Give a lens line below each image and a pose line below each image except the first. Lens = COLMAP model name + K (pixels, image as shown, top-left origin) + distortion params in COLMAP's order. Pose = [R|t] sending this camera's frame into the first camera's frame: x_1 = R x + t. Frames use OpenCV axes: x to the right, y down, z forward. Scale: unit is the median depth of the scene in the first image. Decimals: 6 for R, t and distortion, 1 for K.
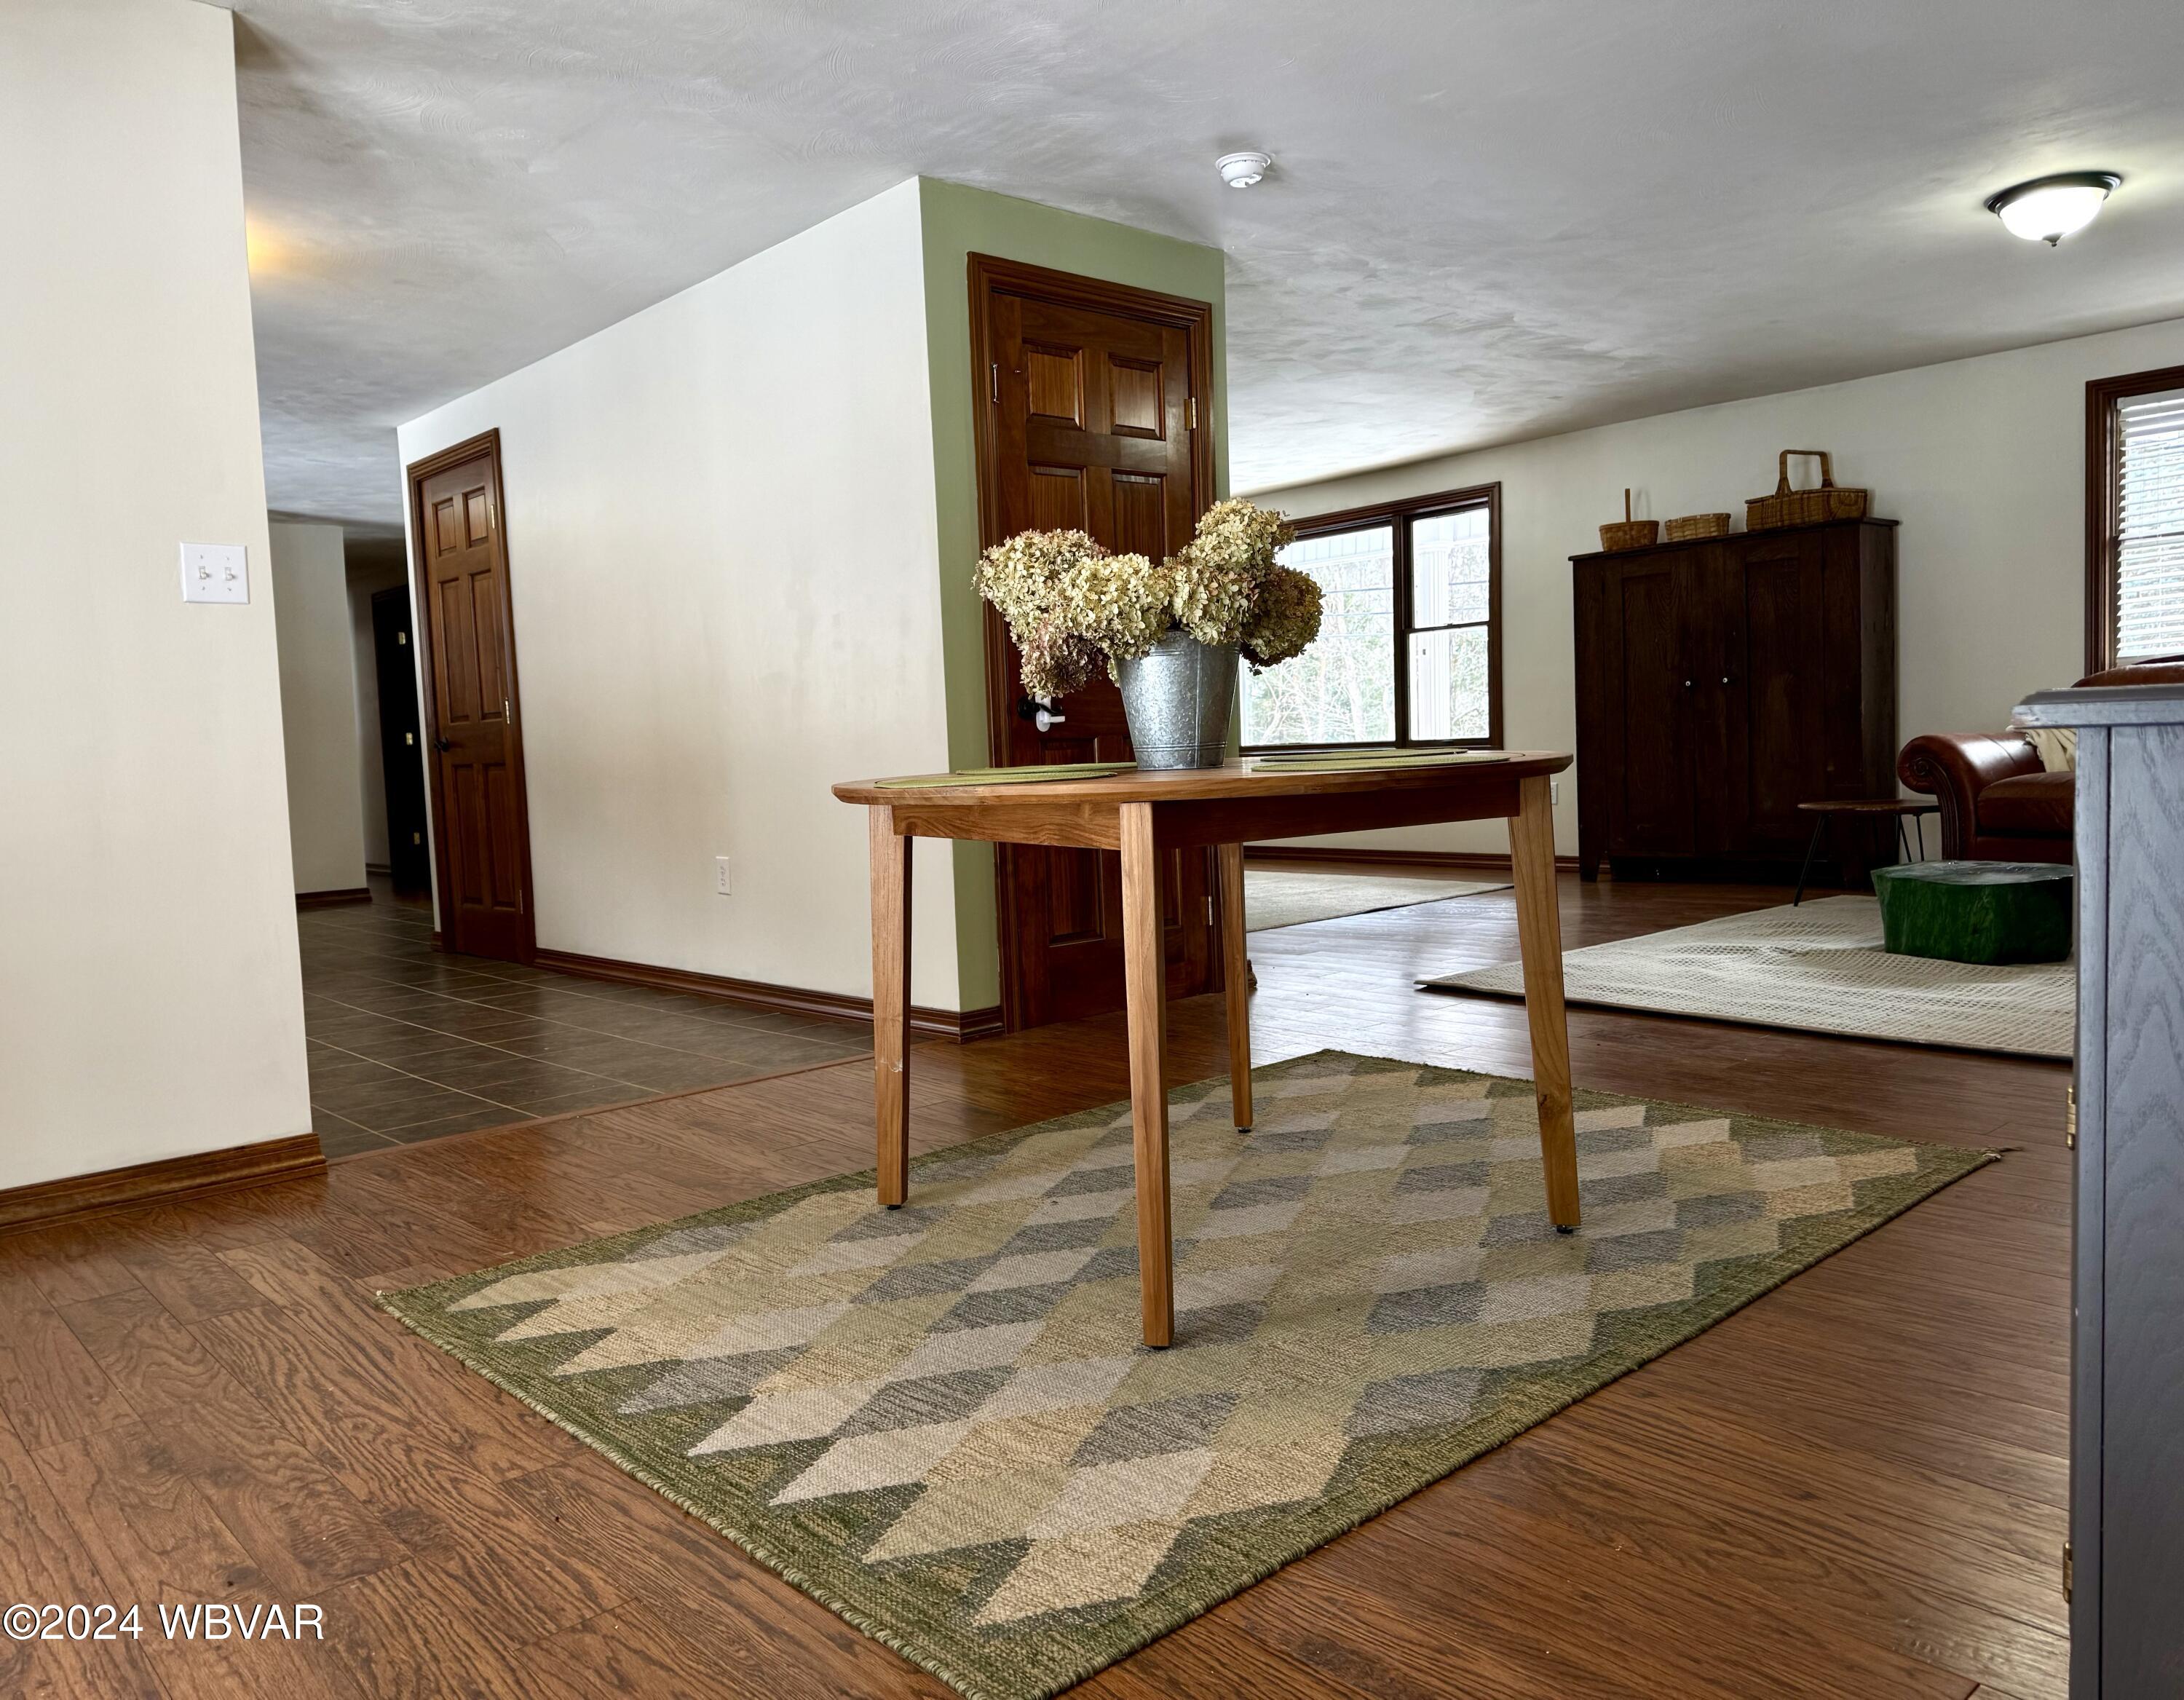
lens RADIAL K [[1599.4, 0, 1034.0], [0, 1599.4, 840.1], [0, 0, 1]] dist [0.002683, 0.001767]
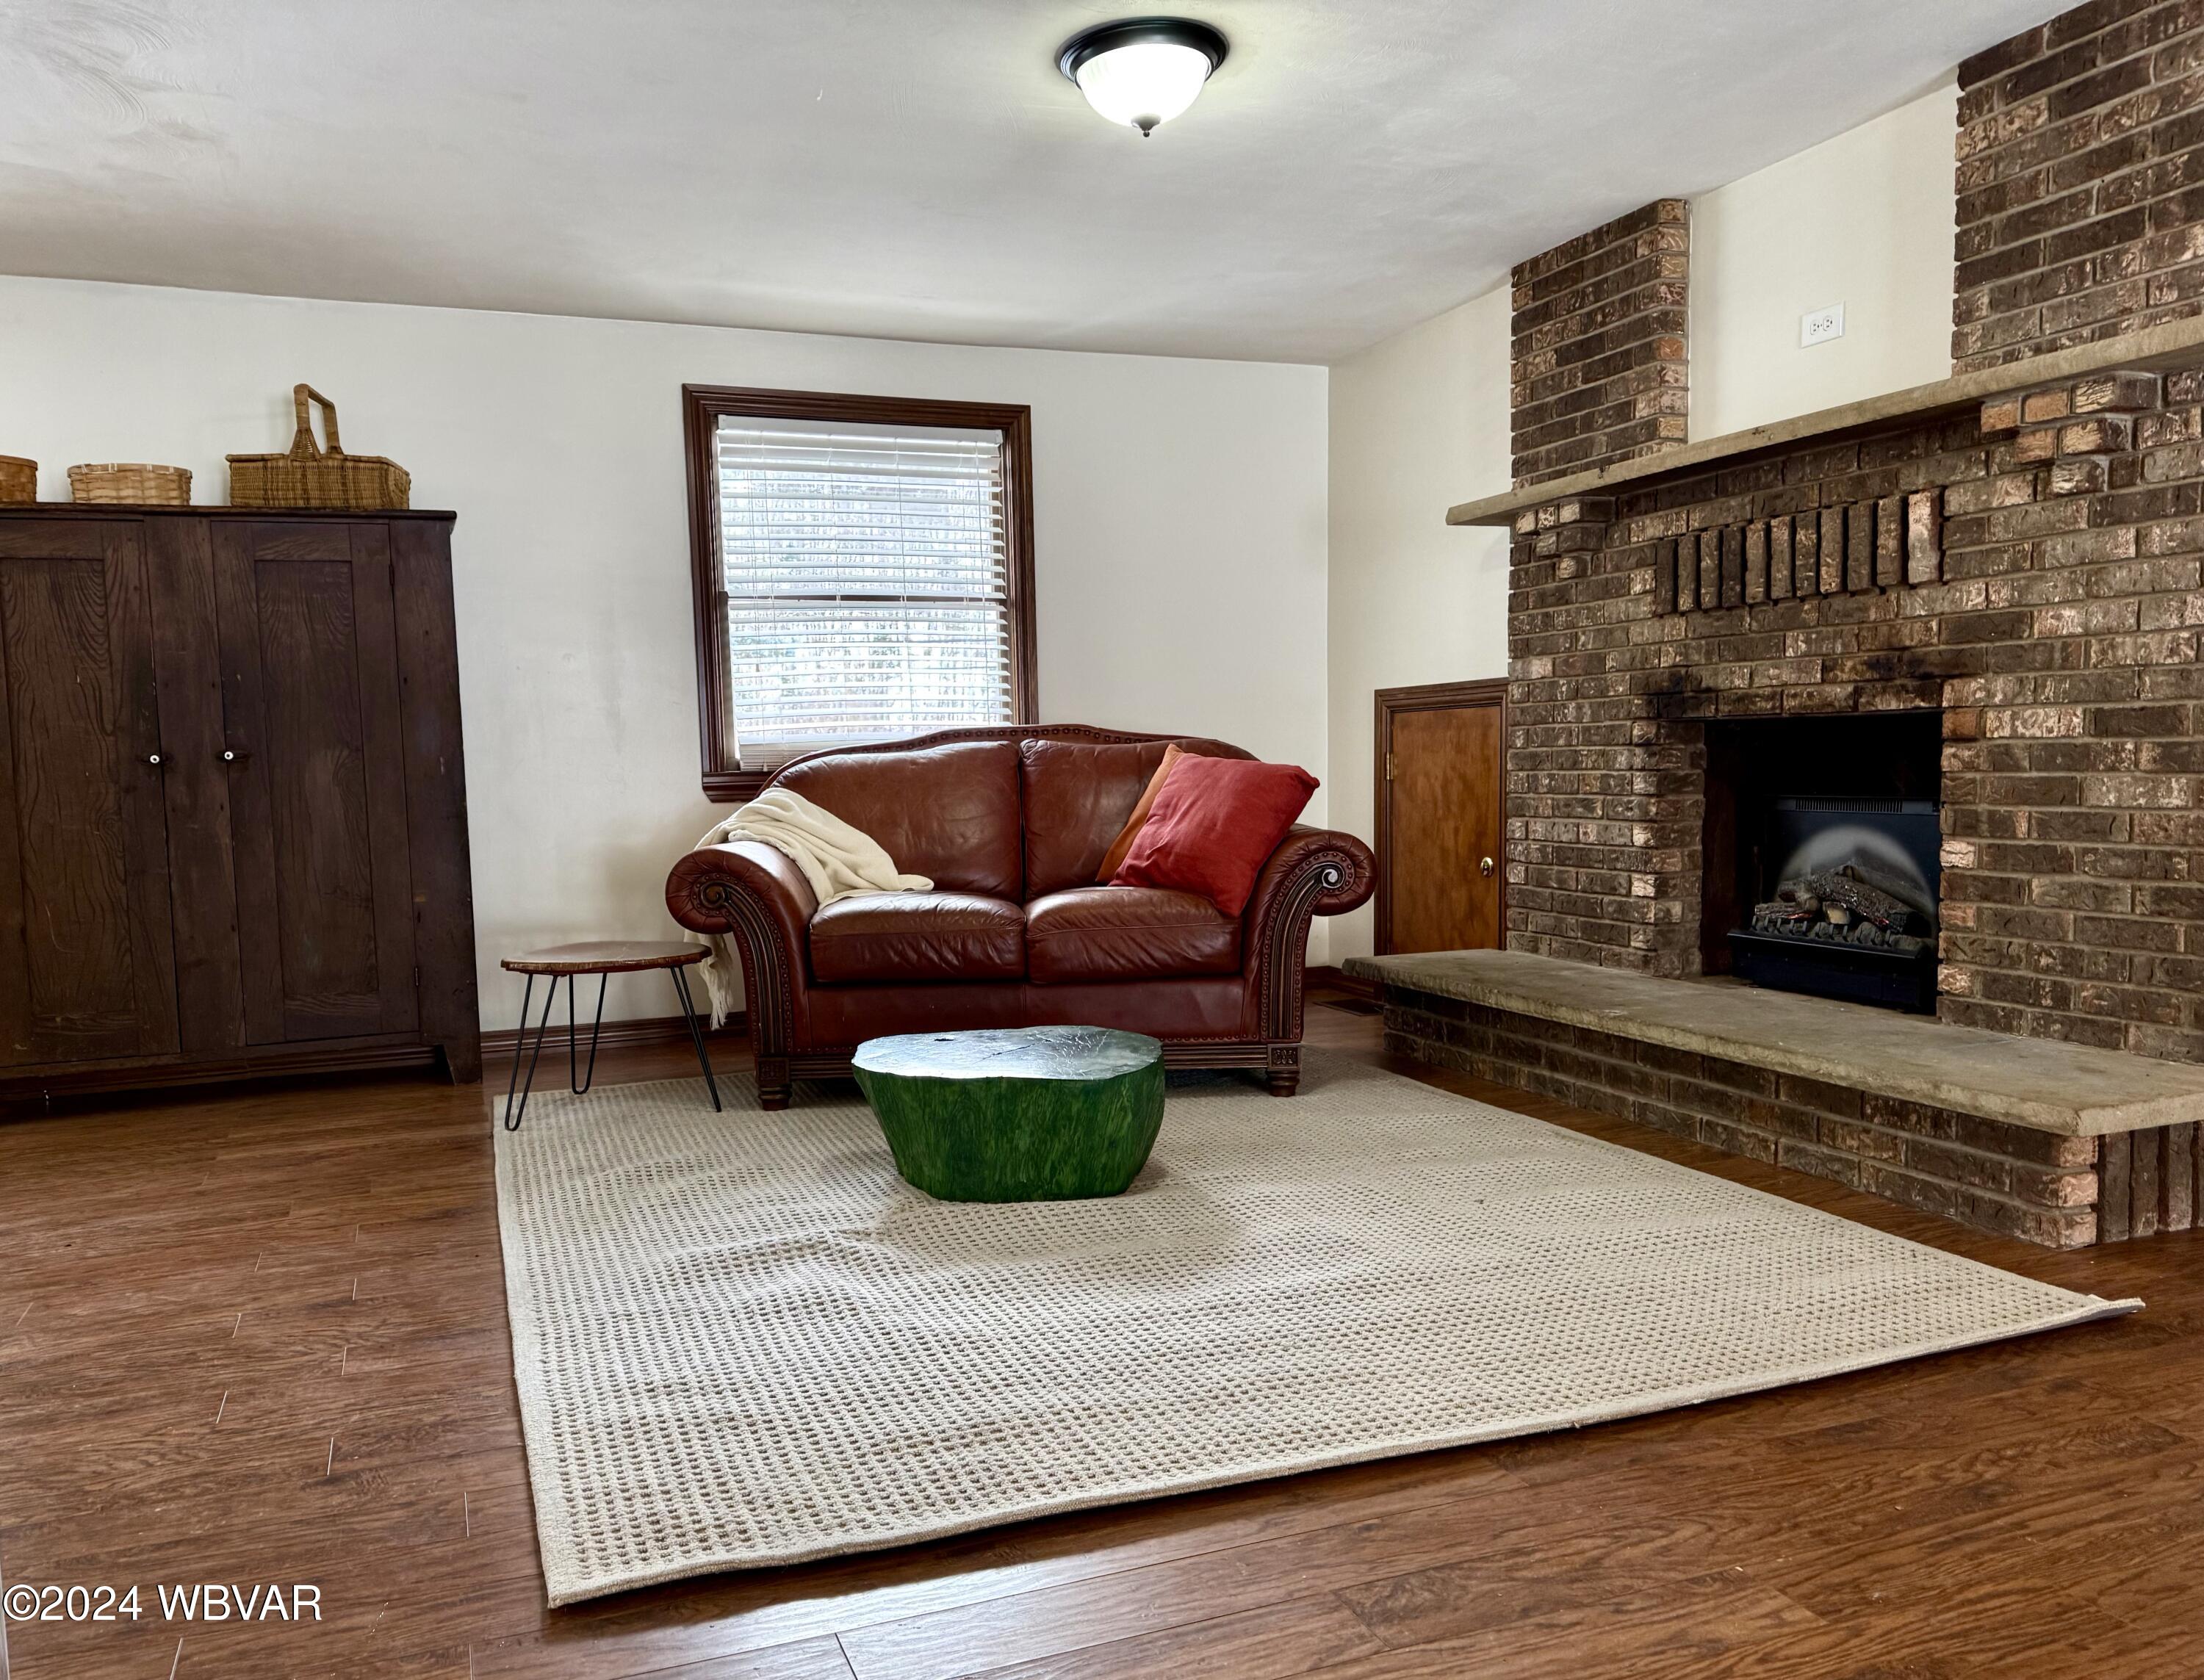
lens RADIAL K [[1618.0, 0, 1106.5], [0, 1618.0, 904.2], [0, 0, 1]] dist [0.001880, -0.006429]
pose [[0.322764, -0.058057, 0.944697, -0.026639], [0.063729, 0.997185, 0.039509, -0.048247], [-0.944331, 0.047453, 0.325556, 0.500807]]
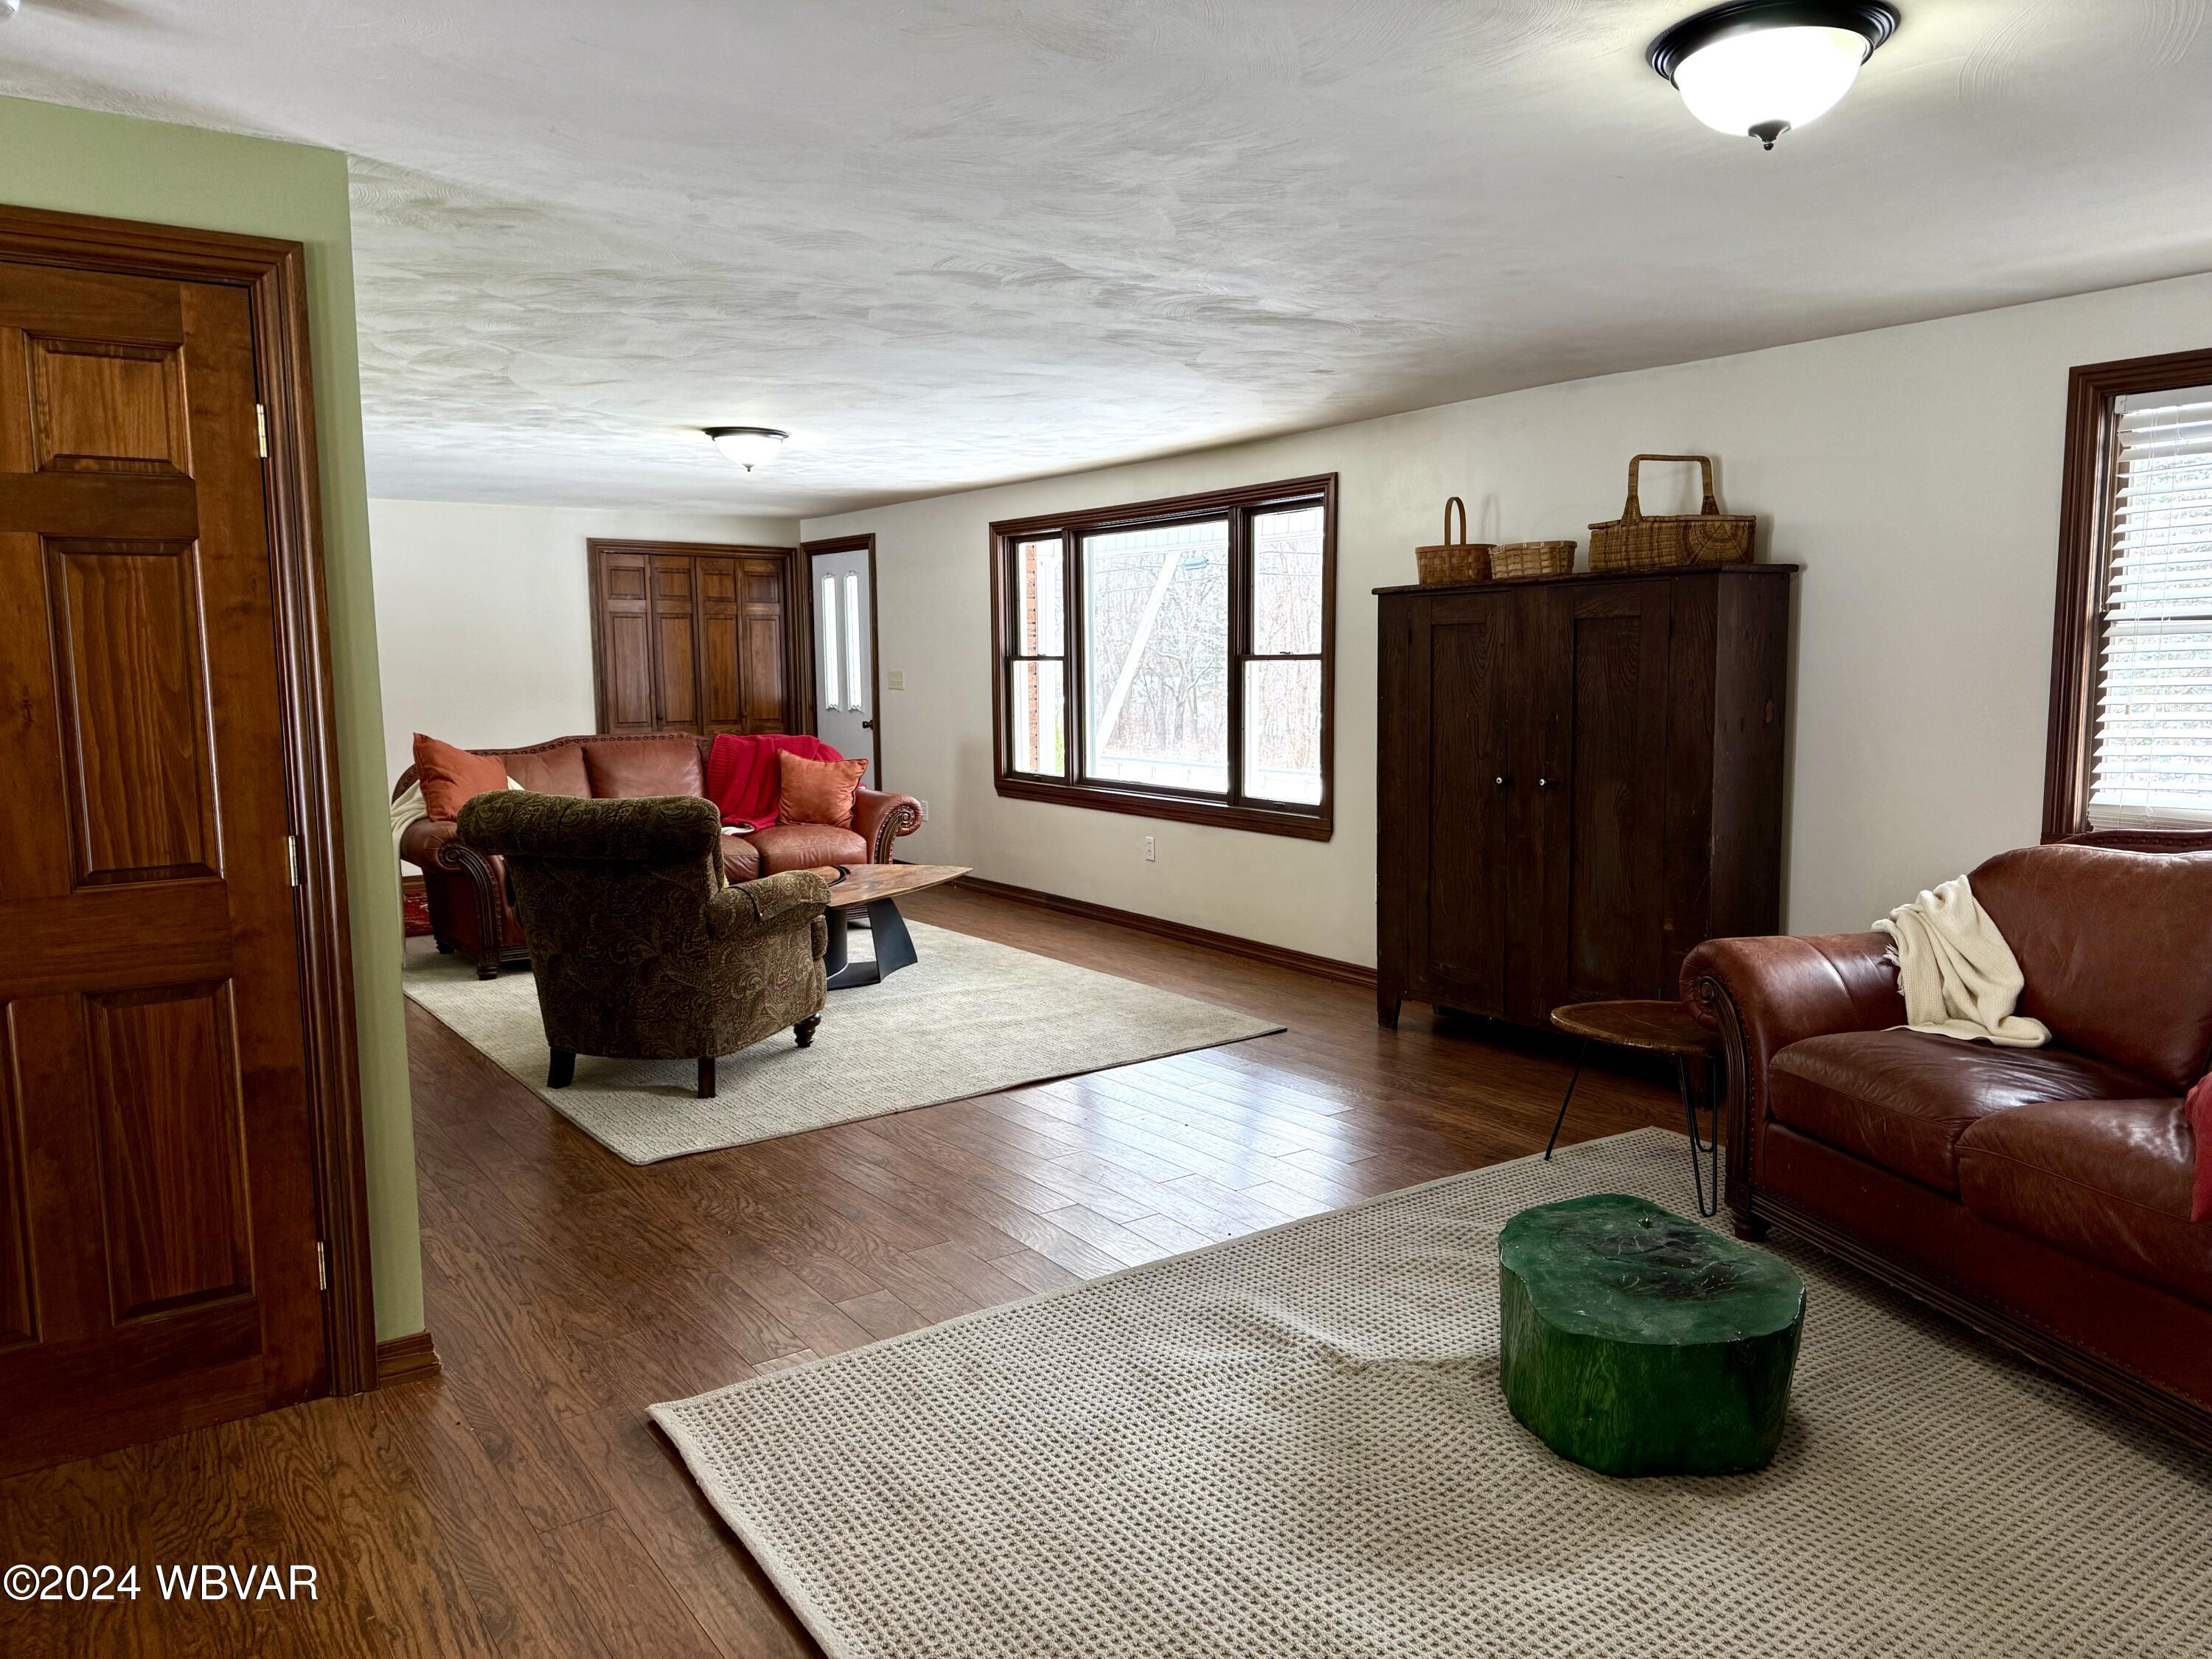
lens RADIAL K [[1548.8, 0, 1106.0], [0, 1548.8, 829.5], [0, 0, 1]] dist [0.036130, -0.027335]
pose [[0.994831, 0.043218, -0.091890, 0.301359], [-0.038083, 0.997652, 0.056916, -0.109842], [0.094134, -0.053122, 0.994141, 0.298878]]
